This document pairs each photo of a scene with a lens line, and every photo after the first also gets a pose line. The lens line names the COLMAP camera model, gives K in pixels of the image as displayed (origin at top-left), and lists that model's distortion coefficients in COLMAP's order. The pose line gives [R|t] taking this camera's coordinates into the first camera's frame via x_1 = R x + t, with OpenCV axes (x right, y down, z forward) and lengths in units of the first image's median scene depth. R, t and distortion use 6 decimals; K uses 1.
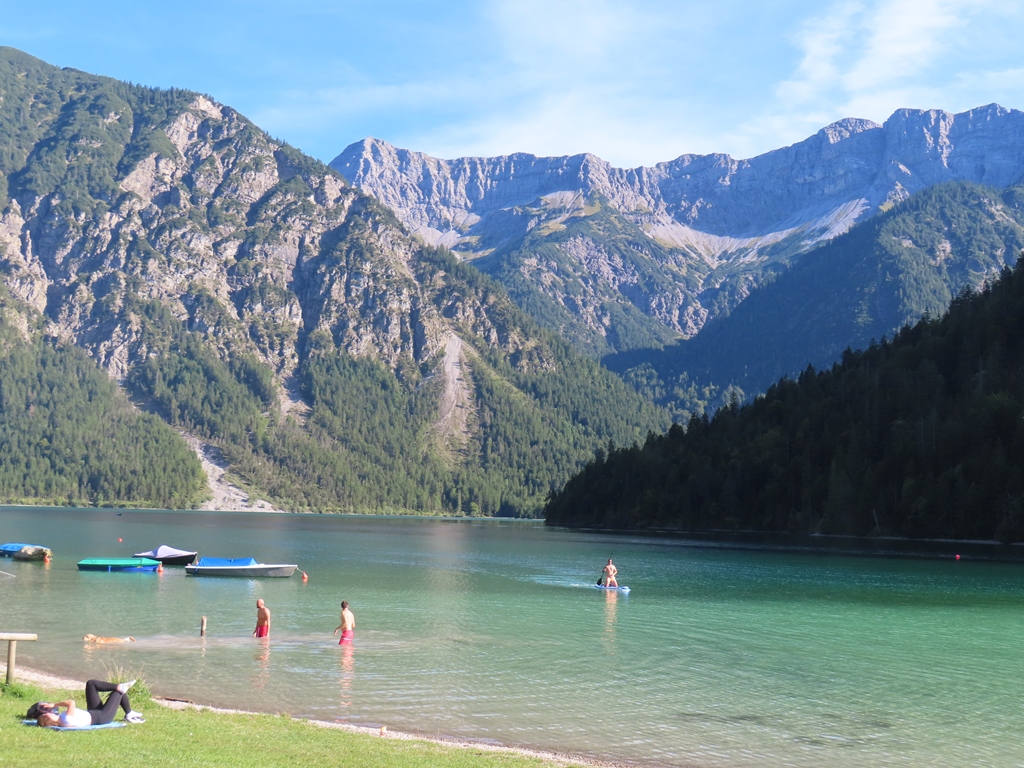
lens RADIAL K [[1256.3, 0, 506.2], [0, 1256.3, 375.7], [0, 0, 1]] dist [-0.029976, 0.000000]
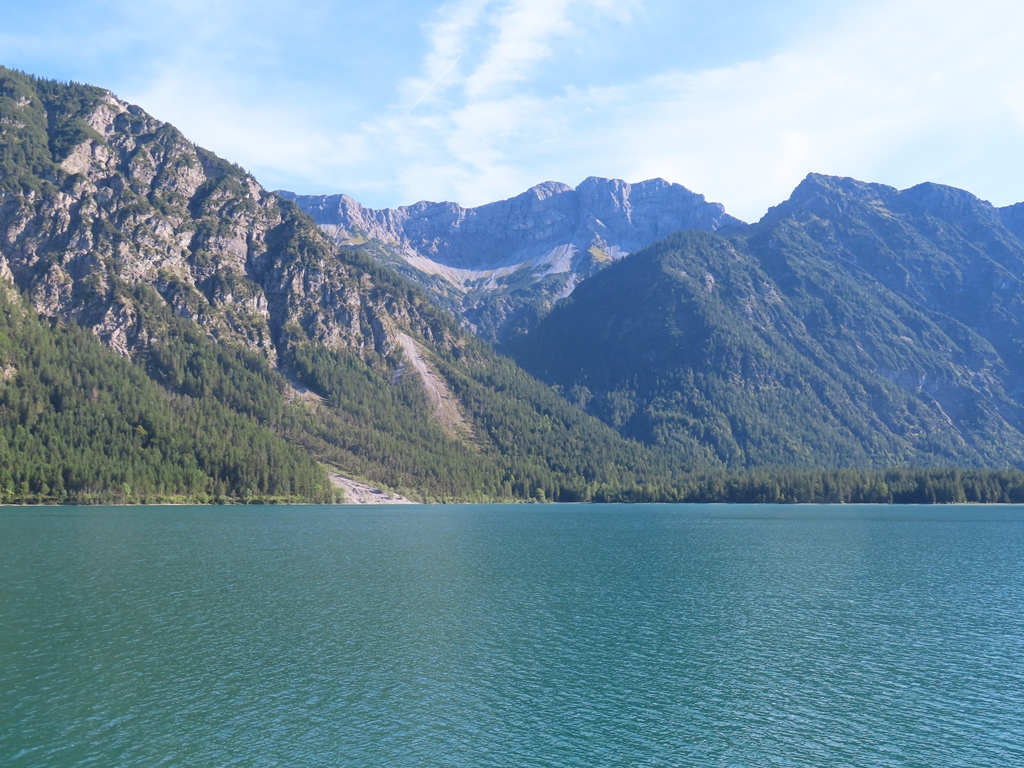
lens RADIAL K [[968.5, 0, 506.1], [0, 968.5, 391.5], [0, 0, 1]] dist [-0.037810, 0.000000]
pose [[0.942846, 0.007629, 0.333142, -0.222443], [-0.009526, 0.999946, 0.004059, 0.013495], [-0.333093, -0.007001, 0.942868, 0.184149]]
